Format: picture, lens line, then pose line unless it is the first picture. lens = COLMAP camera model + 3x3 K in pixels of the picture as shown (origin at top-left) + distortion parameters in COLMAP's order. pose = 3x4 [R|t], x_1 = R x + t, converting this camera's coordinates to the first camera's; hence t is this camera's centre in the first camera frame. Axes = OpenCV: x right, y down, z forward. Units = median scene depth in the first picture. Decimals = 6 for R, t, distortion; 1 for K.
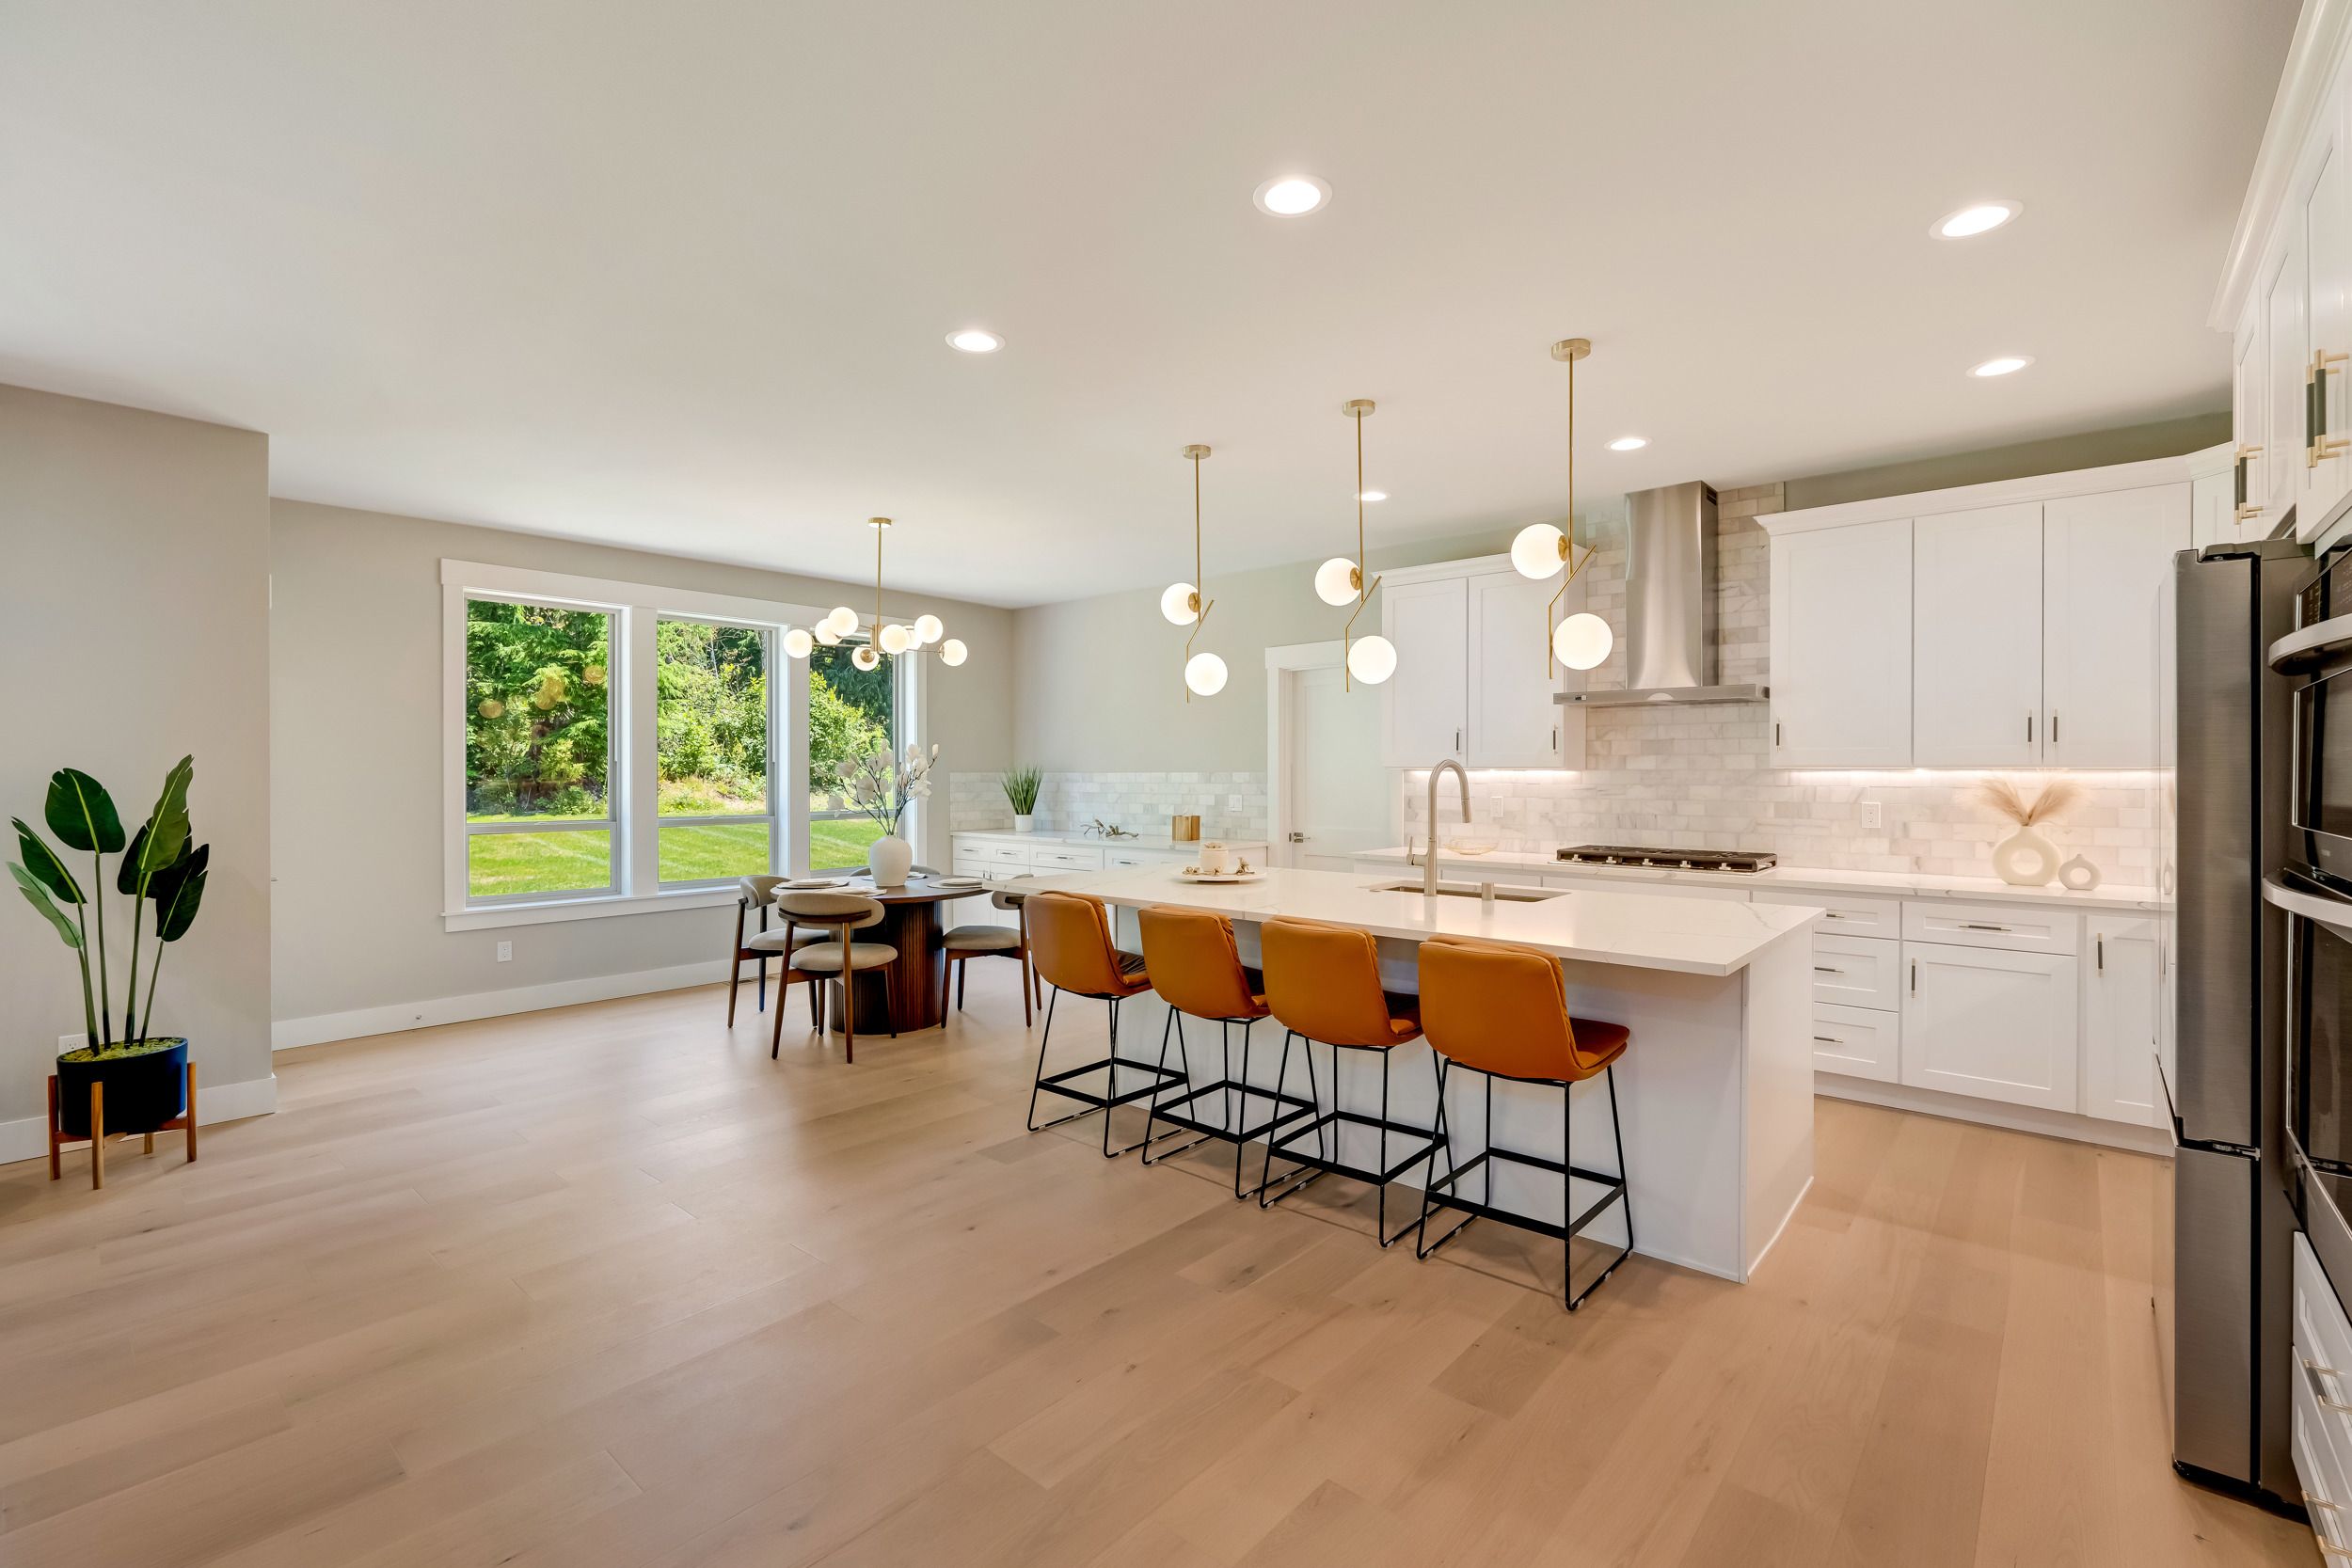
lens RADIAL K [[1027.8, 0, 1182.3], [0, 1027.8, 776.6], [0, 0, 1]] dist [-0.004702, 0.000059]
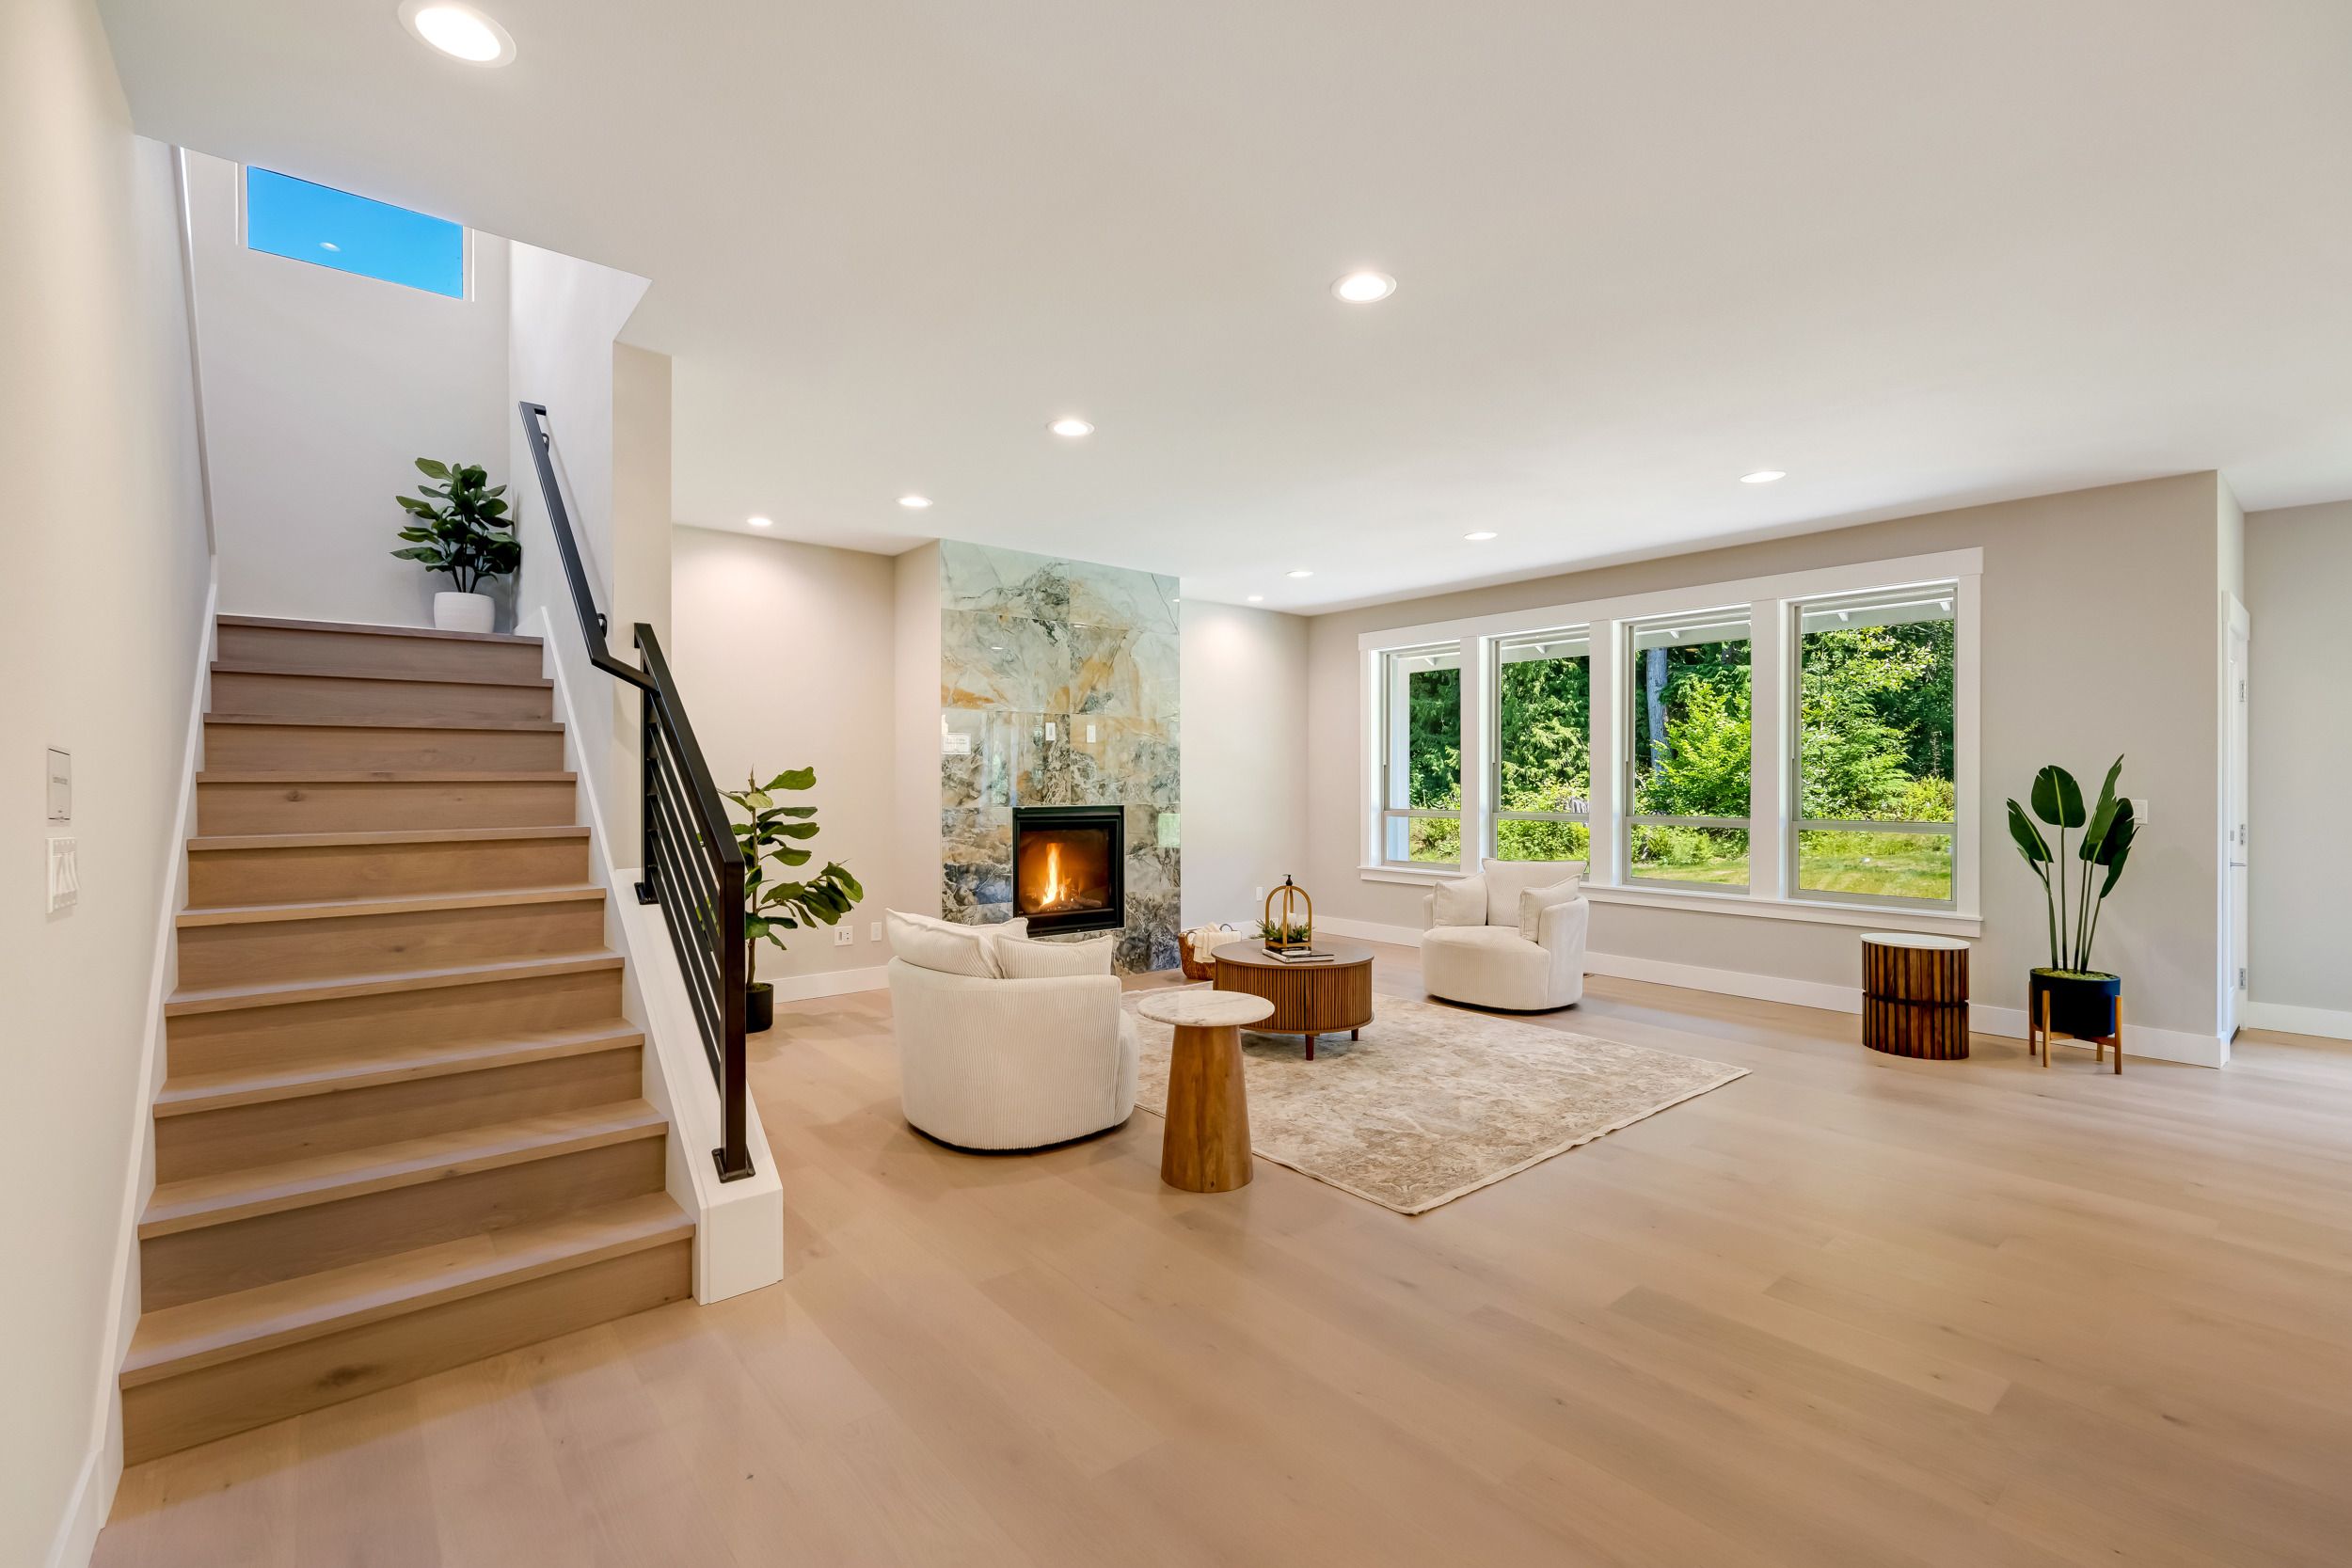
lens RADIAL K [[1030.9, 0, 1172.1], [0, 1030.9, 781.2], [0, 0, 1]] dist [-0.000141, 0.000021]
pose [[-0.160676, -0.001462, -0.987006, 0.369421], [0.000118, 0.999999, -0.001501, 0.011759], [0.987007, -0.000358, -0.160675, 0.038260]]
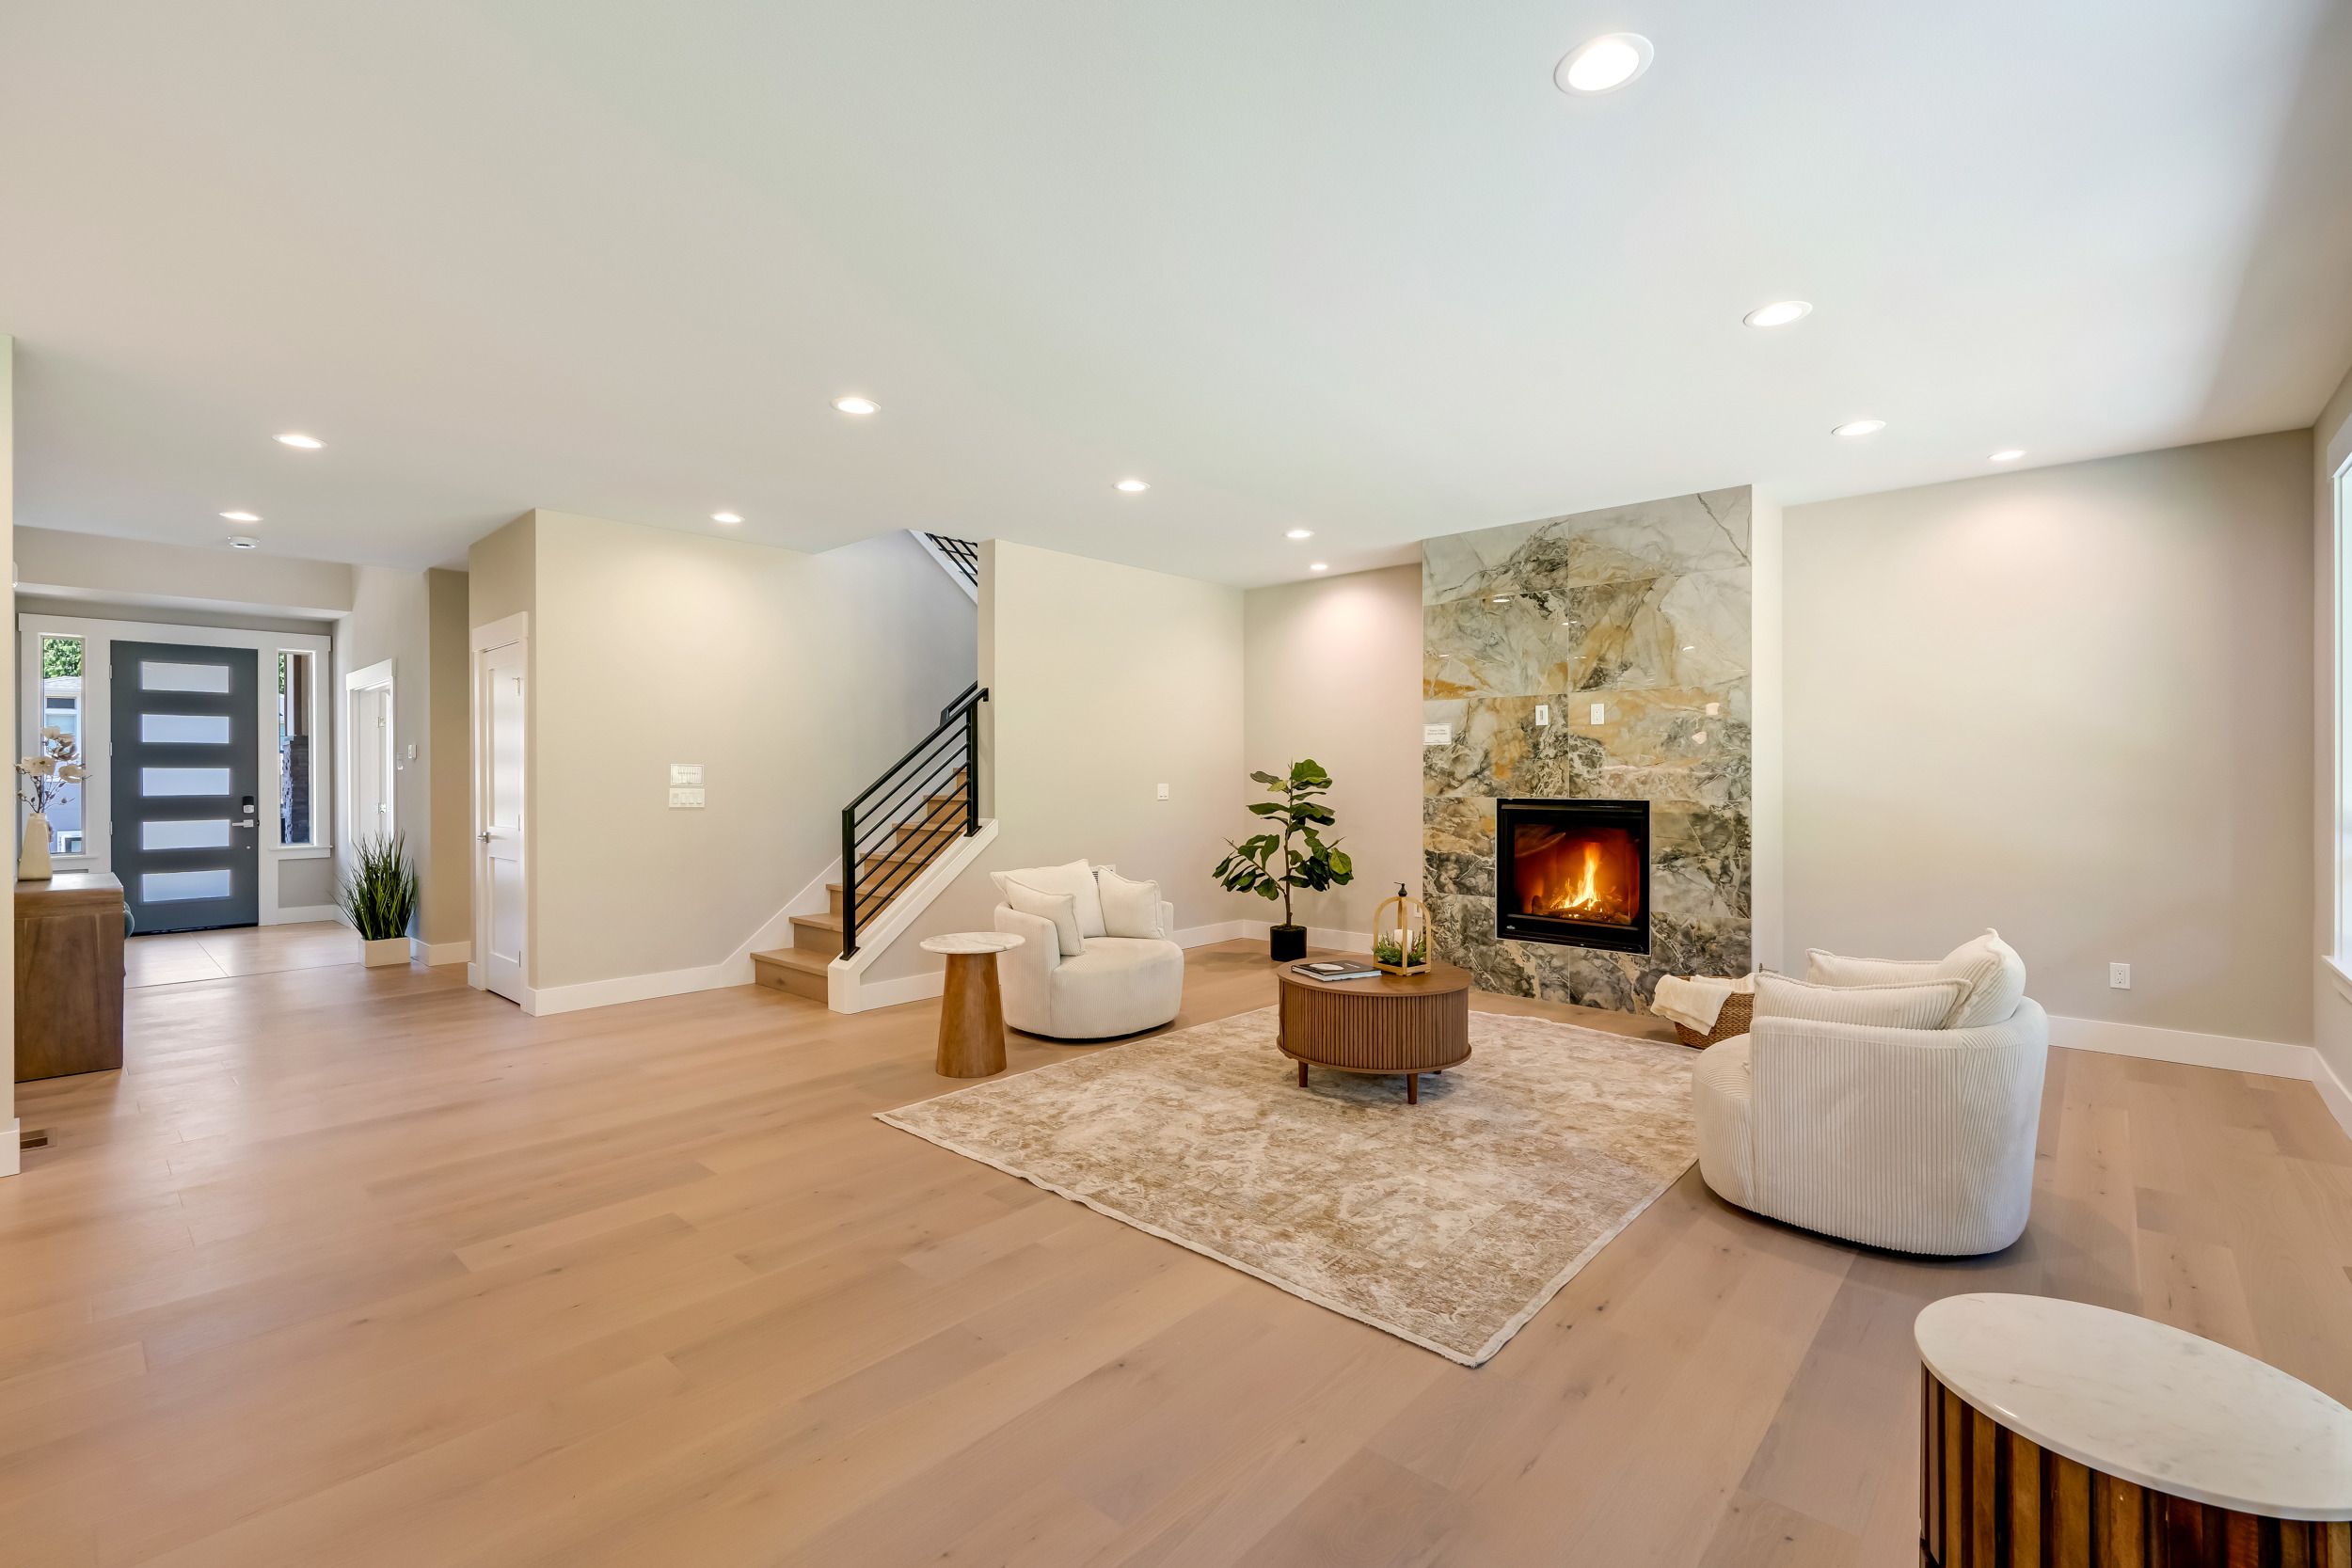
lens RADIAL K [[1027.8, 0, 1182.3], [0, 1027.8, 776.6], [0, 0, 1]] dist [-0.004702, 0.000059]
pose [[-0.999919, 0.001659, 0.012609, -0.568161], [0.001729, 0.999983, 0.005547, 0.009274], [-0.012599, 0.005568, -0.999905, 0.910533]]
